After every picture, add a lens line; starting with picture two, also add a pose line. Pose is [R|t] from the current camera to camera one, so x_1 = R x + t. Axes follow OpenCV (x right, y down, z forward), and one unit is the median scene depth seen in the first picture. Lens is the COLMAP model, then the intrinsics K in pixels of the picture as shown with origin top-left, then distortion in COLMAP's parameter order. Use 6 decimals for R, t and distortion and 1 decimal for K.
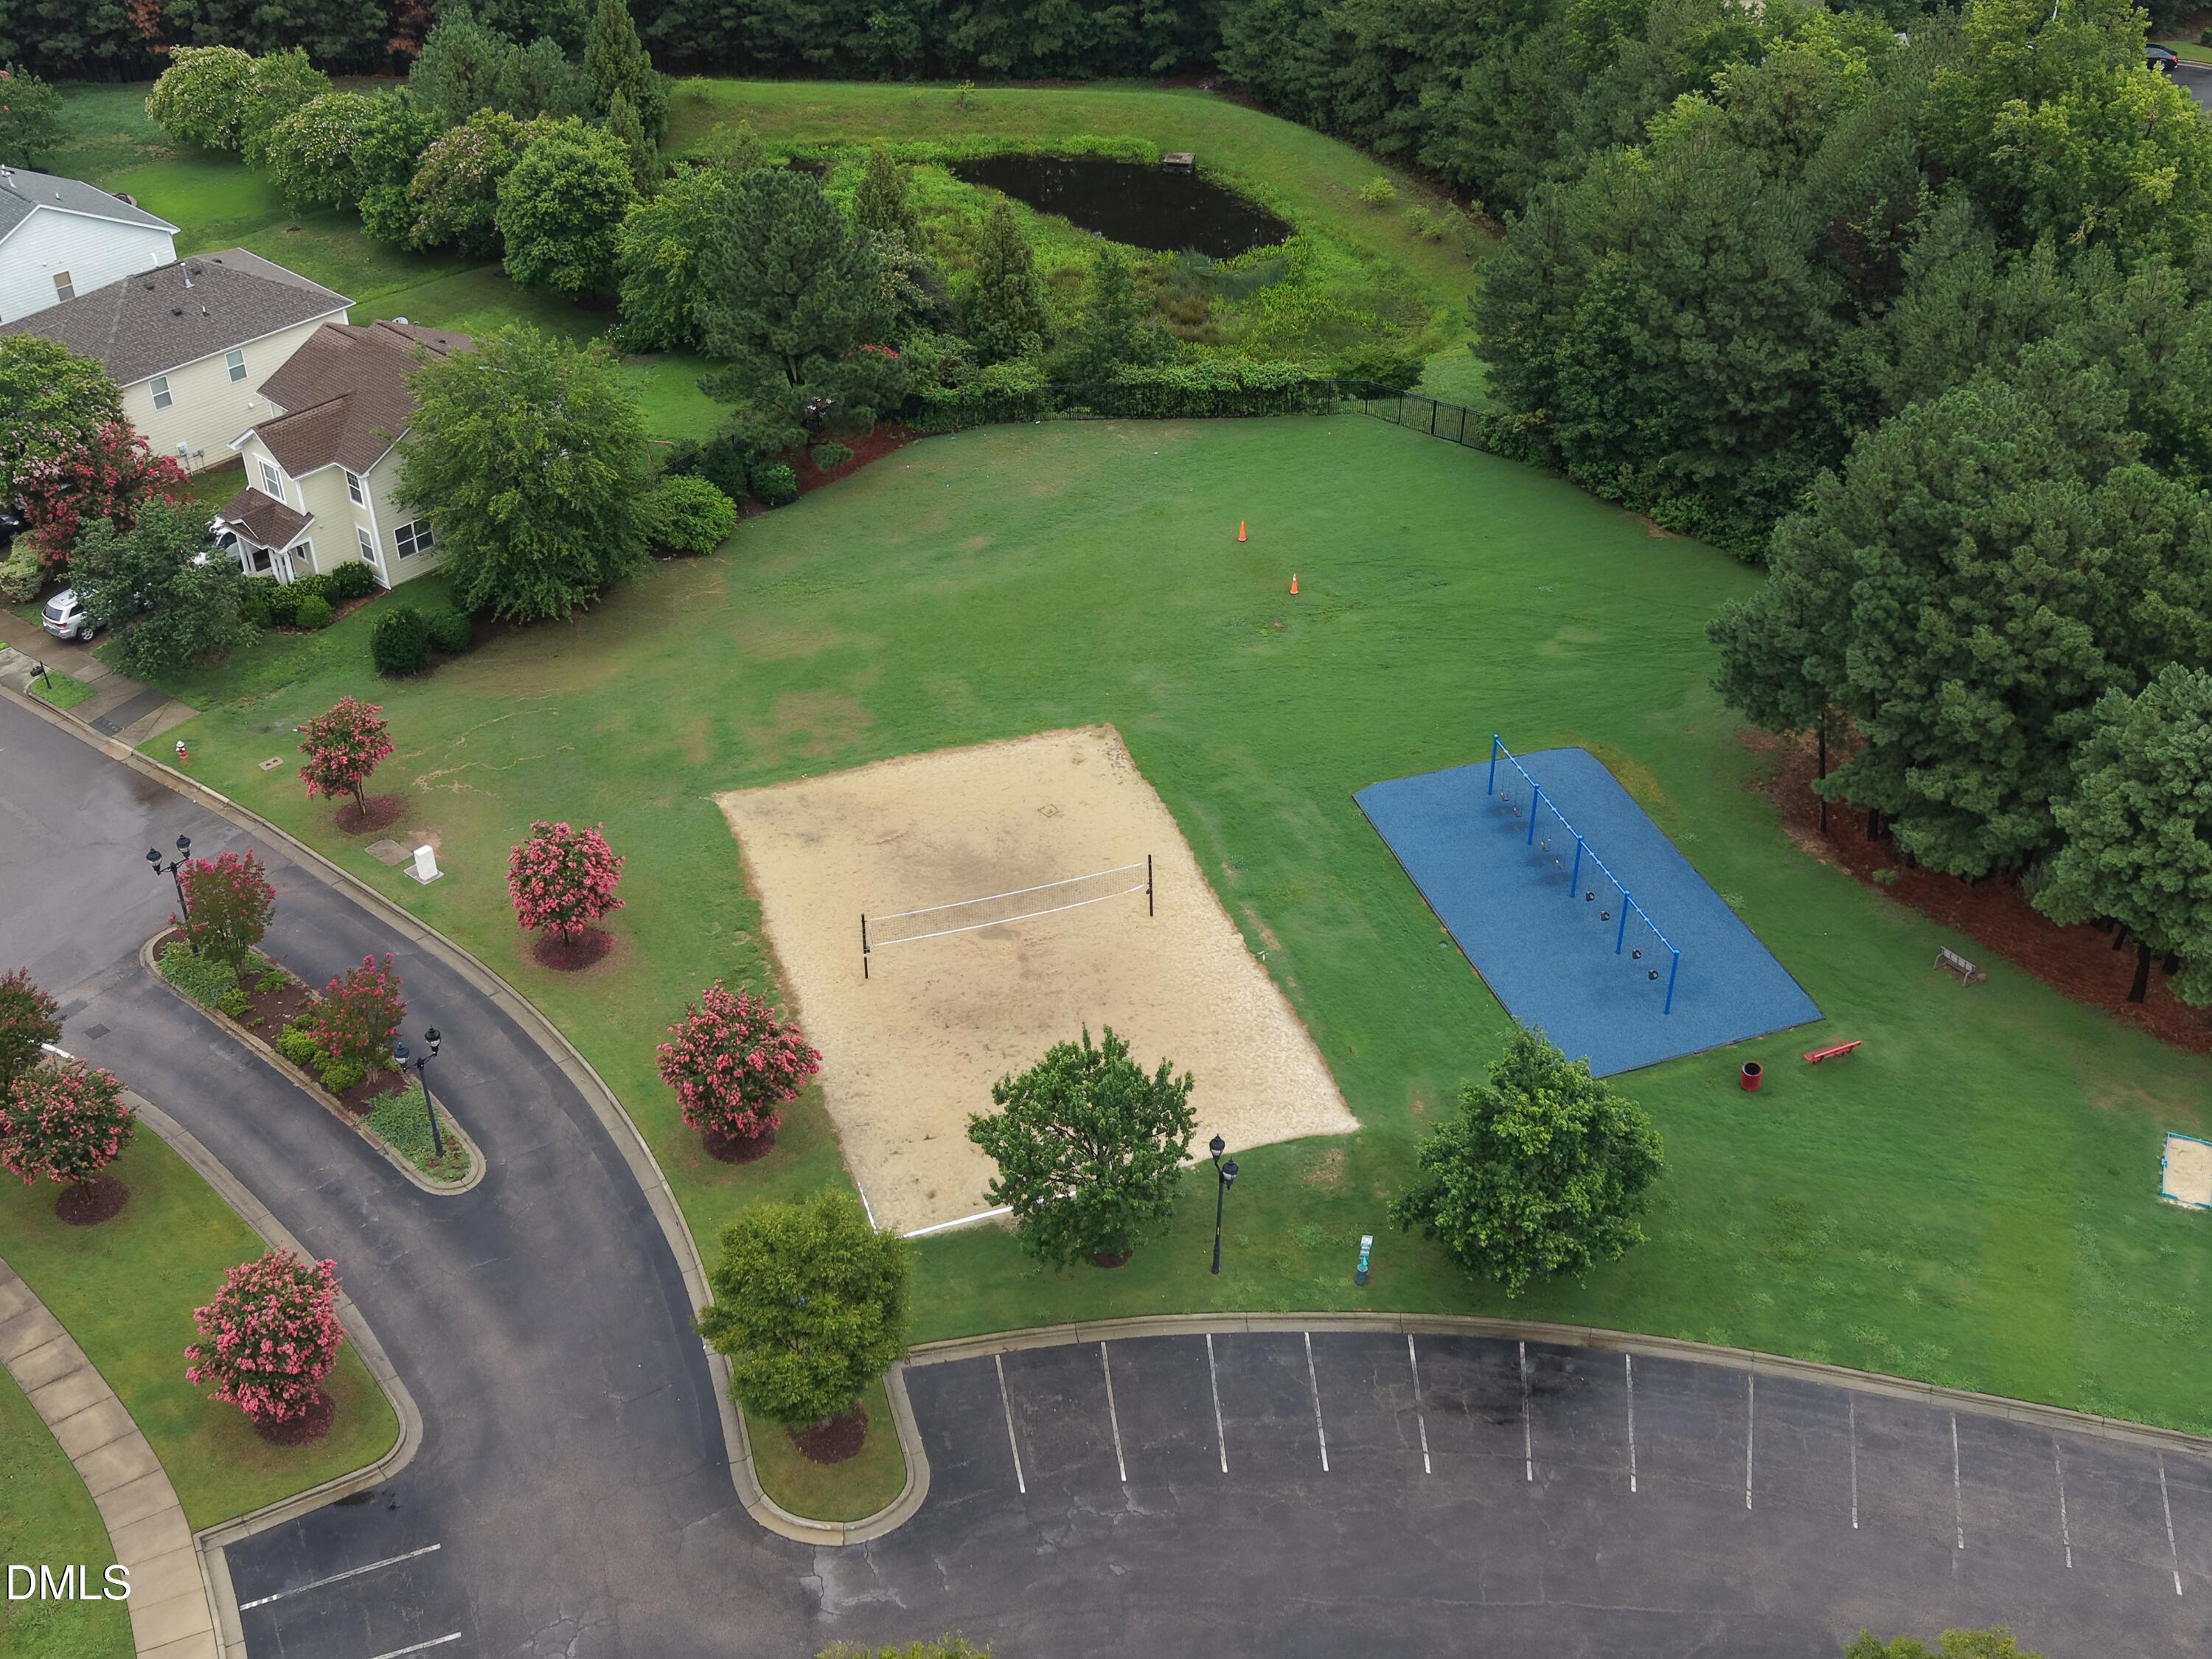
lens RADIAL K [[2592.7, 0, 1106.0], [0, 2592.7, 829.5], [0, 0, 1]] dist [0.014142, -0.002165]
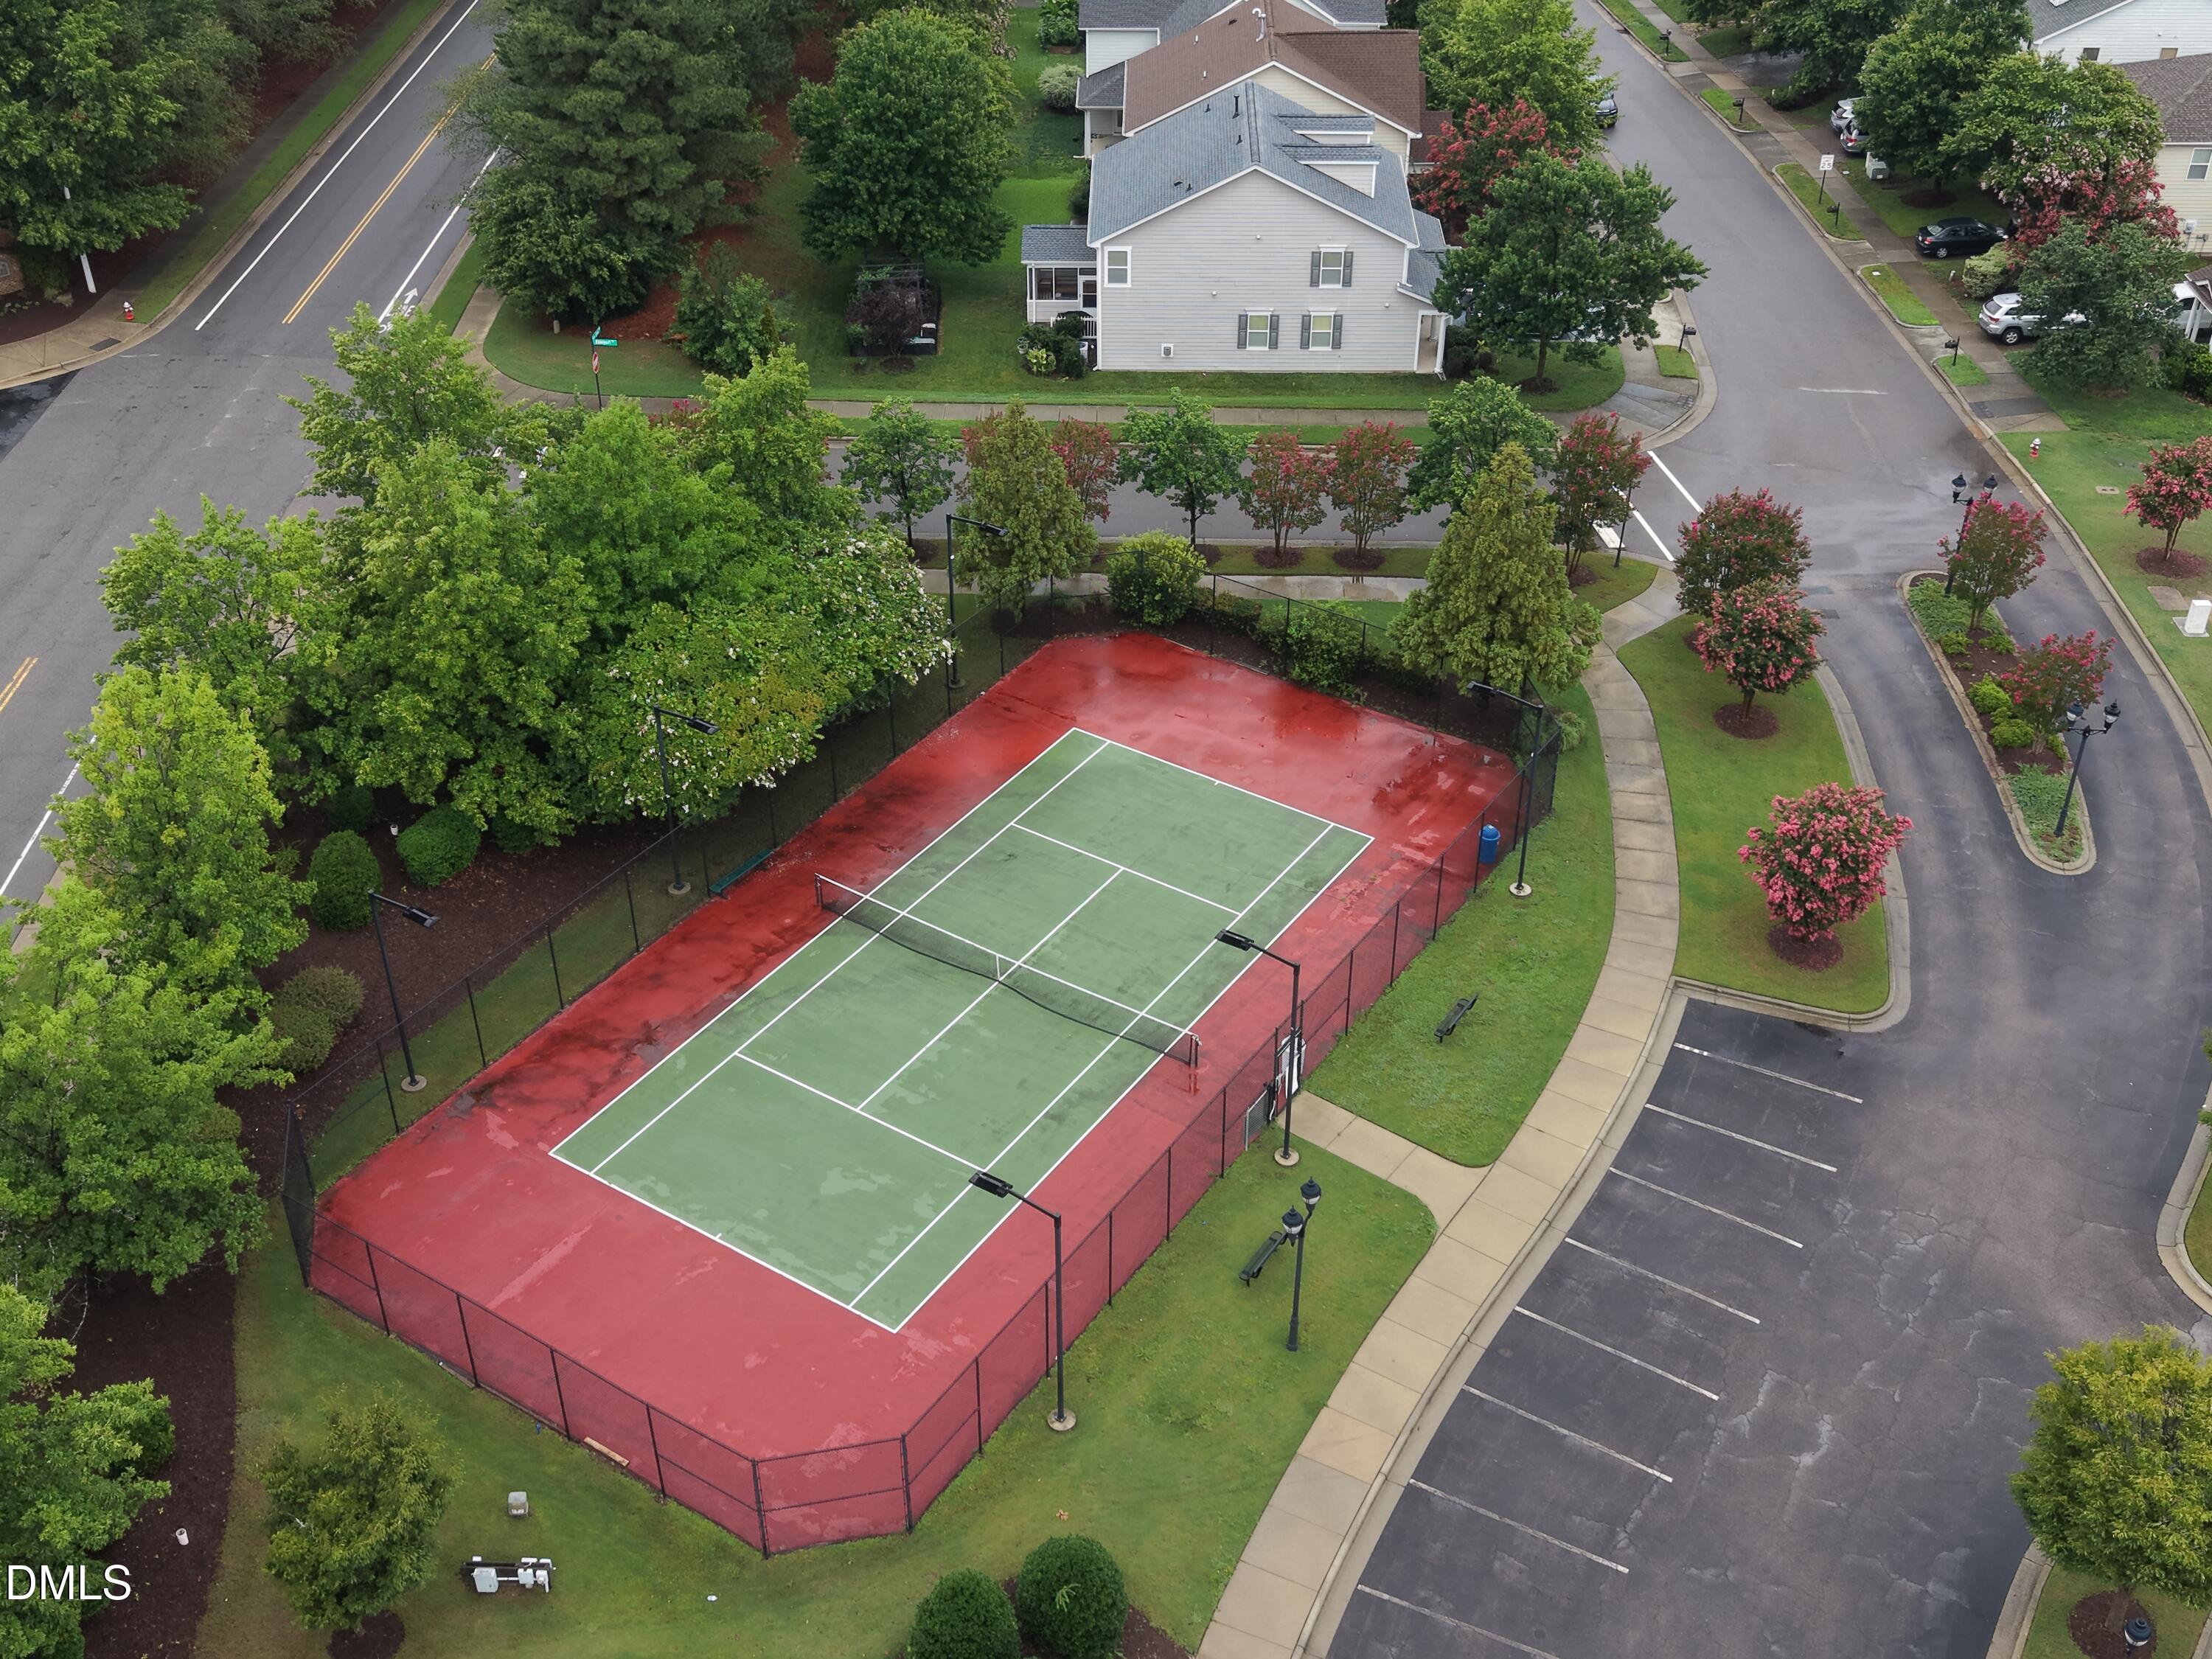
lens RADIAL K [[2592.7, 0, 1106.0], [0, 2592.7, 829.5], [0, 0, 1]] dist [0.014142, -0.002165]
pose [[0.672641, 0.444121, -0.591870, 0.082900], [-0.454903, 0.879046, 0.142626, 0.145752], [0.583624, 0.173308, 0.793314, 0.004695]]
